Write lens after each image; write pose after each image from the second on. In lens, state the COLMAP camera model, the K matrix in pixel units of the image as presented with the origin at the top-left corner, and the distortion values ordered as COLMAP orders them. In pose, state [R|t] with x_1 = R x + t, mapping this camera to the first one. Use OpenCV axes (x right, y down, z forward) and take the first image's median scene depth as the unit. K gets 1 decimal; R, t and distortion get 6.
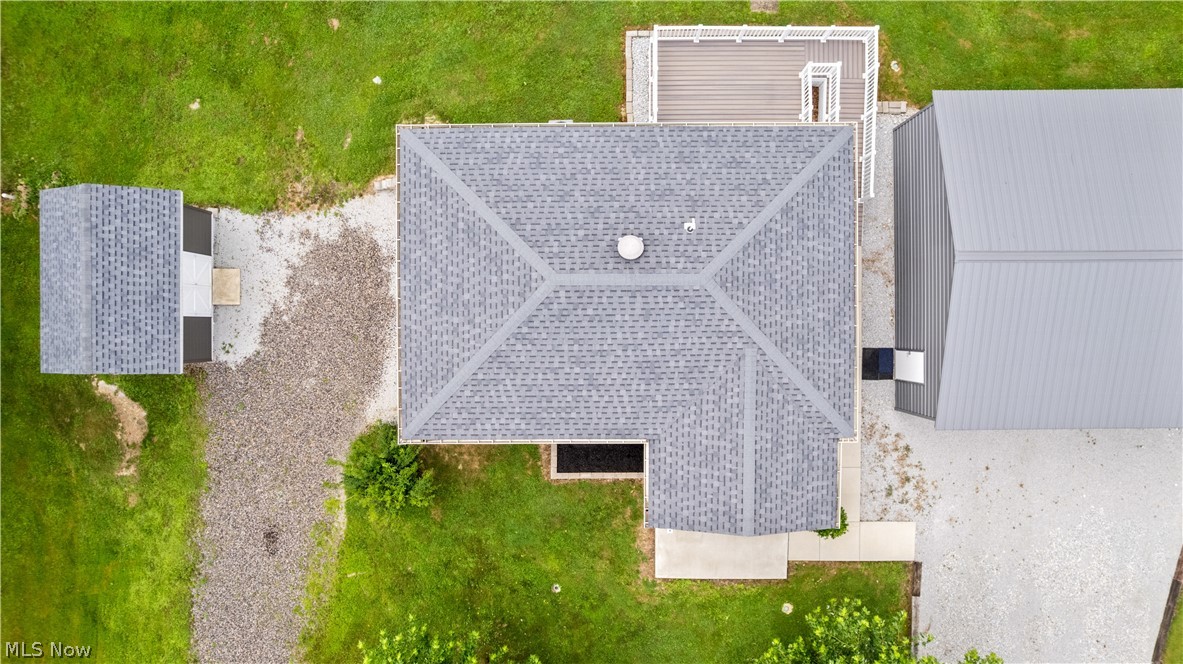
lens RADIAL K [[767.7, 0, 591.5], [0, 767.7, 332.0], [0, 0, 1]] dist [-0.077044, 0.079745]
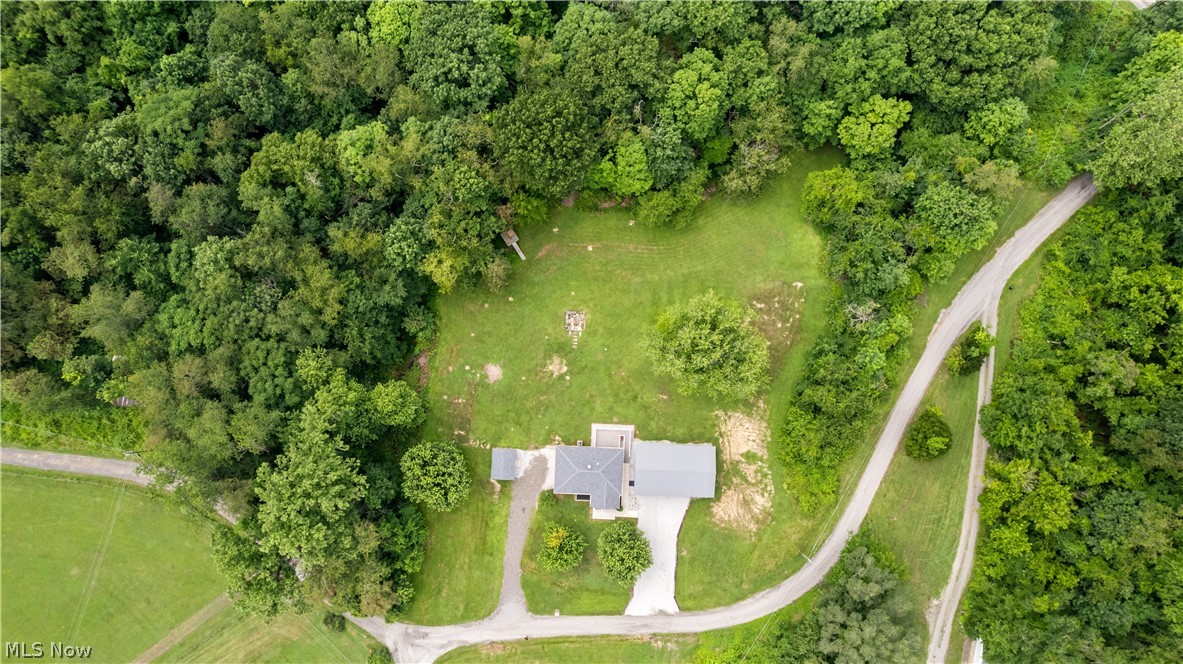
lens RADIAL K [[769.0, 0, 591.5], [0, 769.0, 332.0], [0, 0, 1]] dist [-0.057591, 0.039091]
pose [[0.999012, 0.043692, -0.008110, 0.061897], [-0.044226, 0.995360, -0.085454, -0.603296], [0.004339, 0.085728, 0.996309, -5.015363]]
